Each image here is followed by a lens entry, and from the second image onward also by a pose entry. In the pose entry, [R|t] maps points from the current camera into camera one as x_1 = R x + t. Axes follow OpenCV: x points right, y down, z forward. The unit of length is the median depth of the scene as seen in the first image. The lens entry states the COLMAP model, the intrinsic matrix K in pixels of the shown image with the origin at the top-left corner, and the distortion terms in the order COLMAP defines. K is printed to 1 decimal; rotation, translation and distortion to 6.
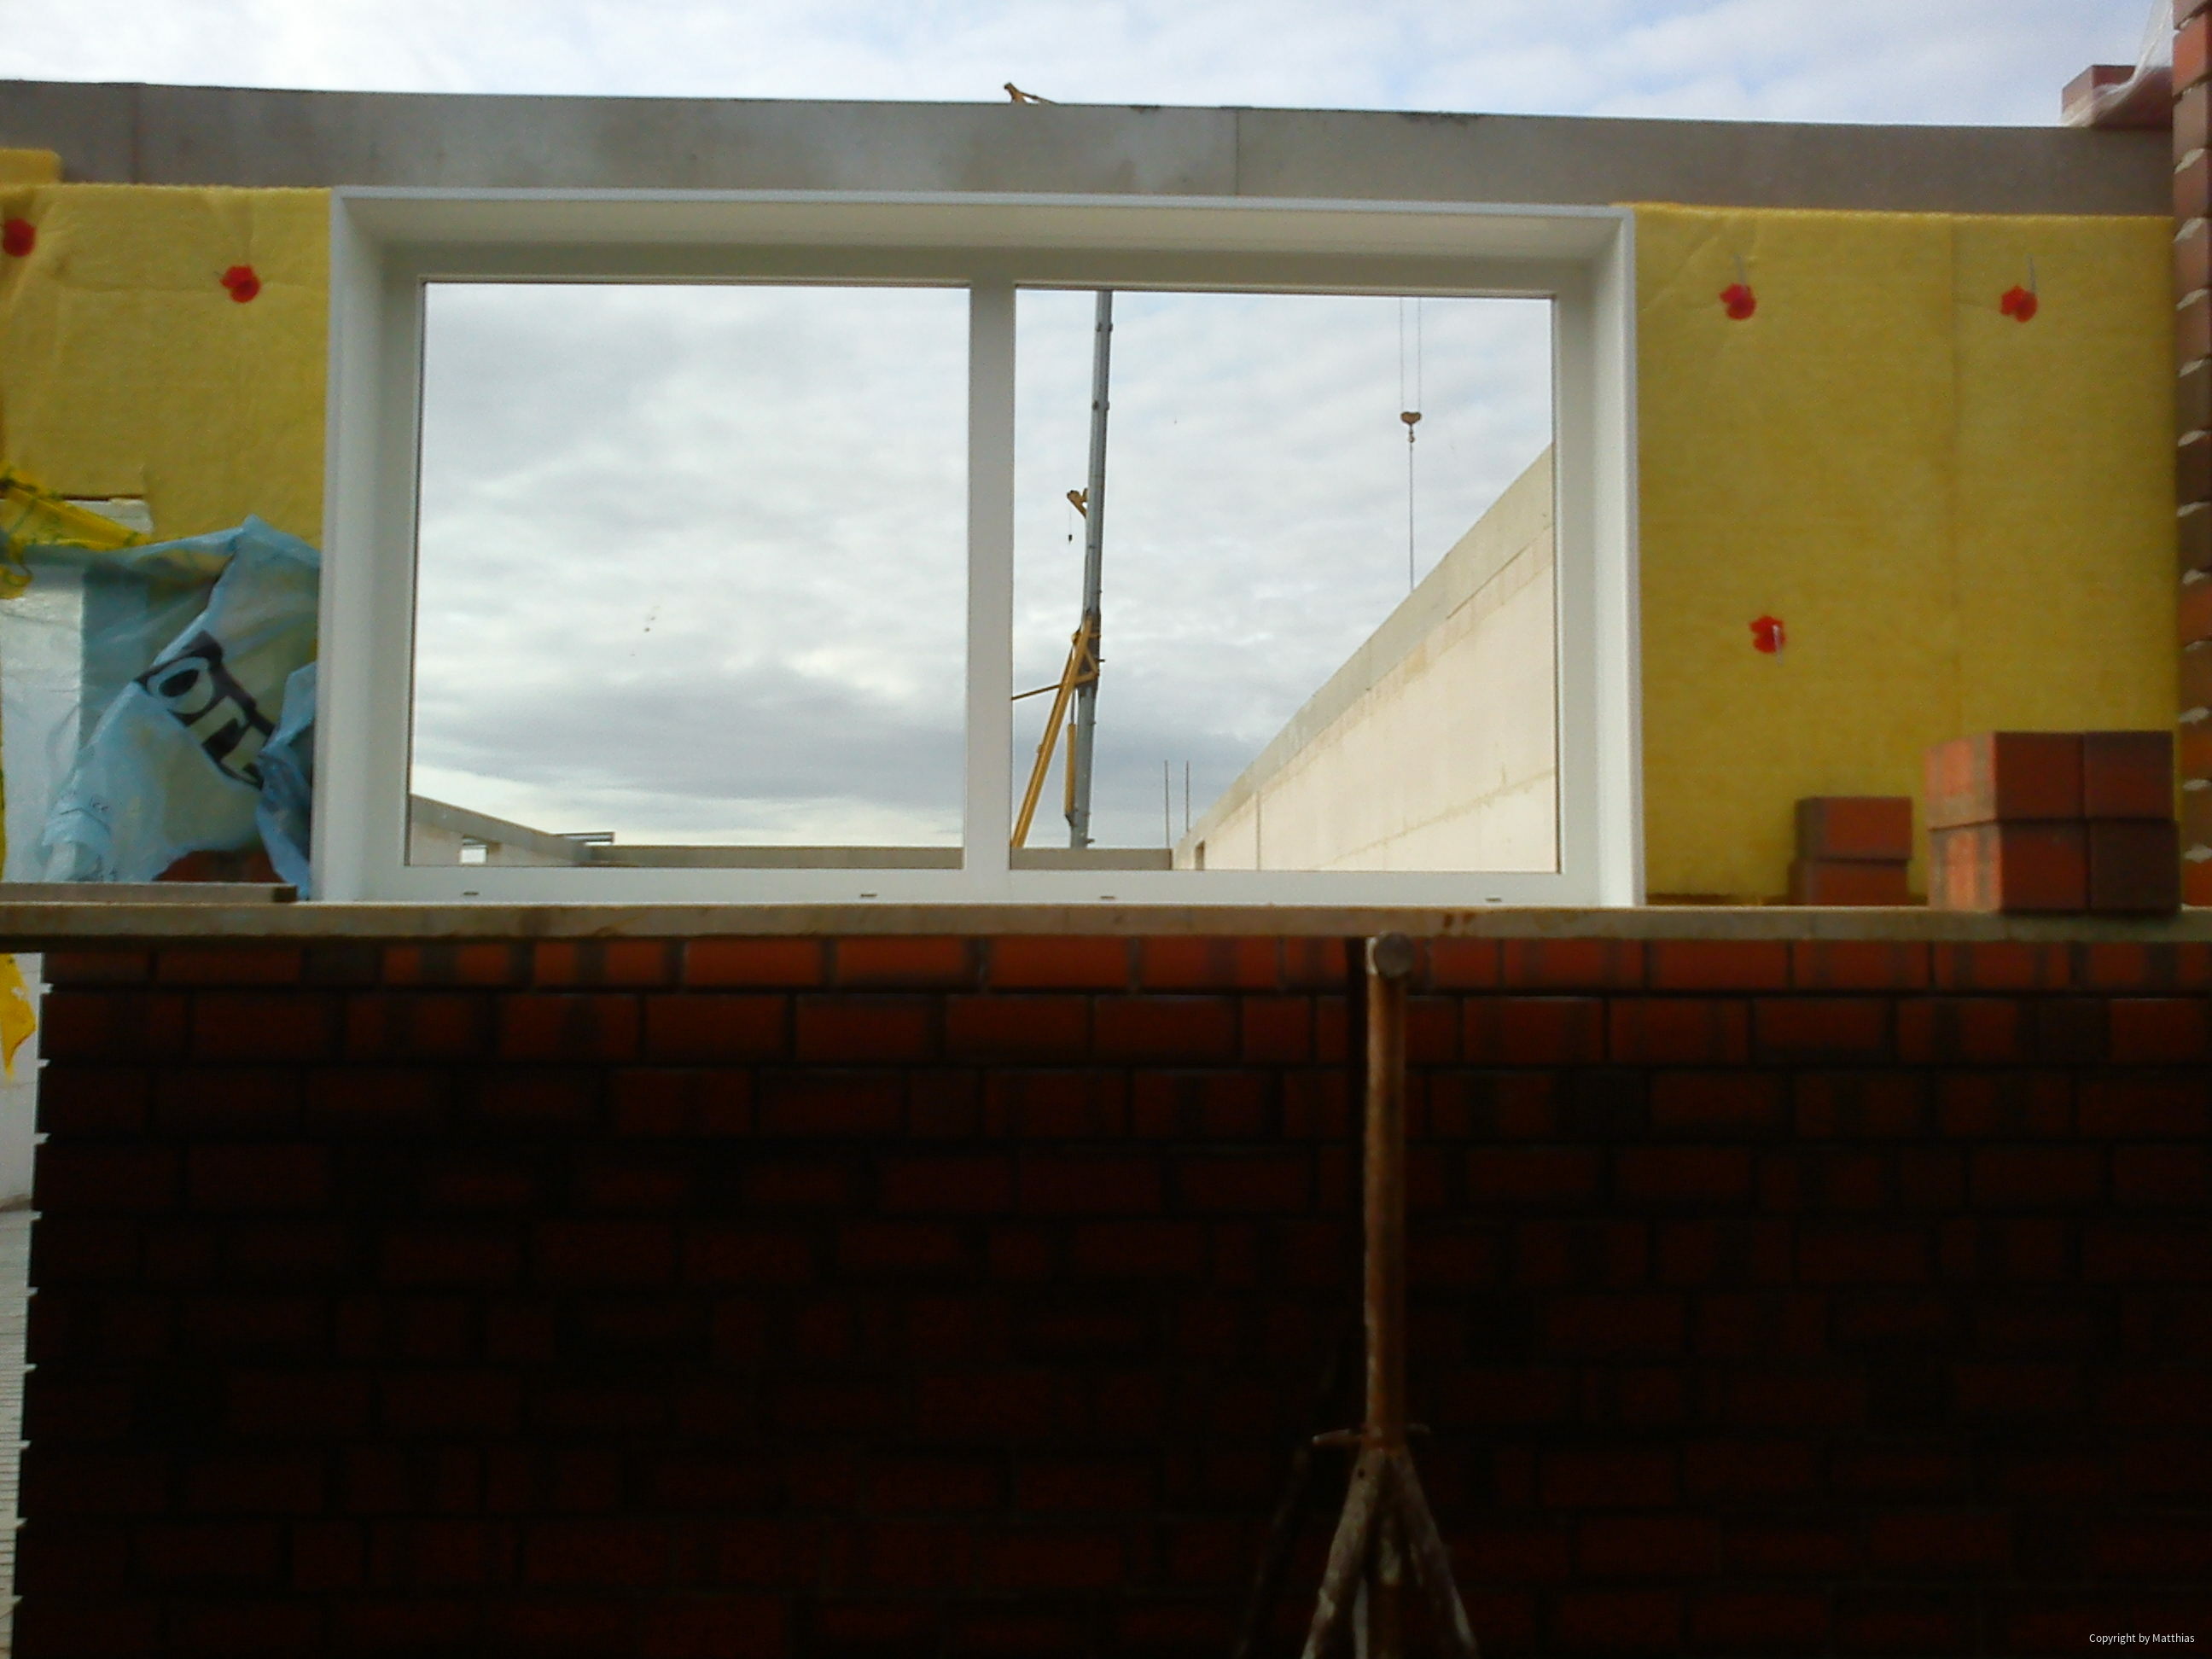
lens RADIAL K [[2316.4, 0, 1203.1], [0, 2316.4, 833.1], [0, 0, 1]] dist [-0.131215, 0.356658]
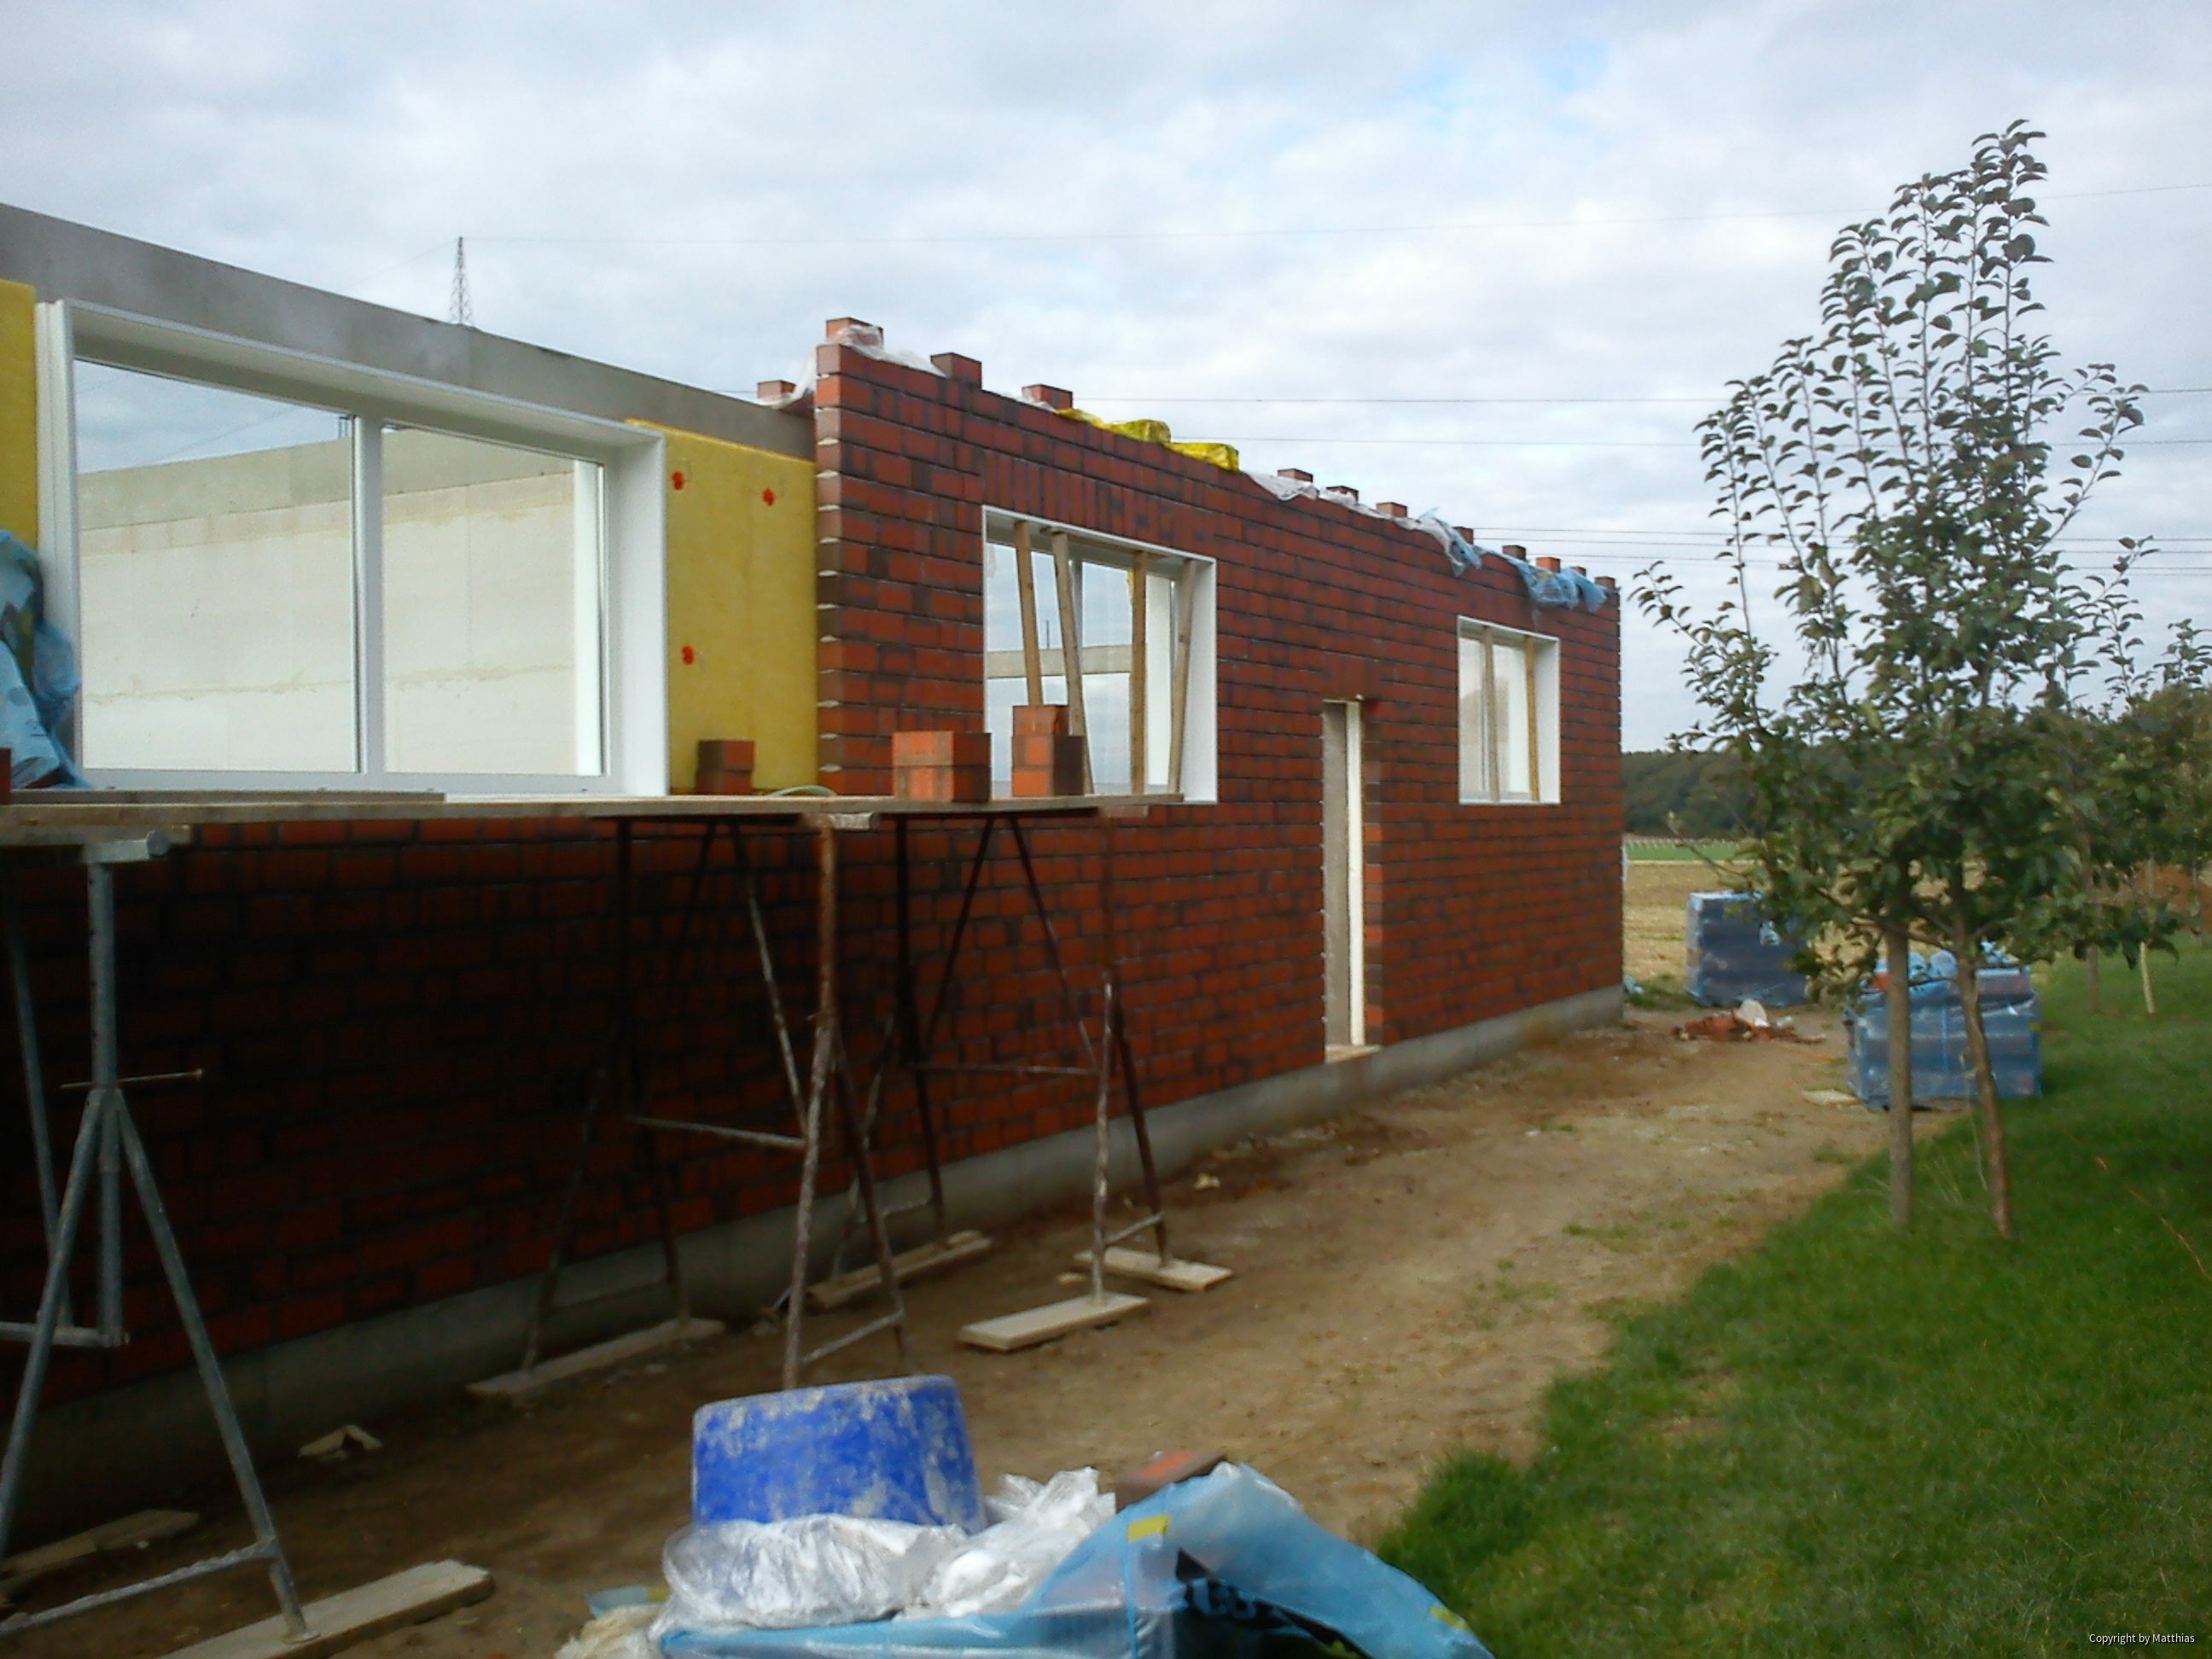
lens RADIAL K [[2316.4, 0, 1203.1], [0, 2316.4, 833.1], [0, 0, 1]] dist [-0.131215, 0.356658]
pose [[0.460698, -0.018524, 0.887364, -1.306346], [-0.041067, 0.998267, 0.042160, -0.035682], [-0.886606, -0.055864, 0.459139, -0.305327]]
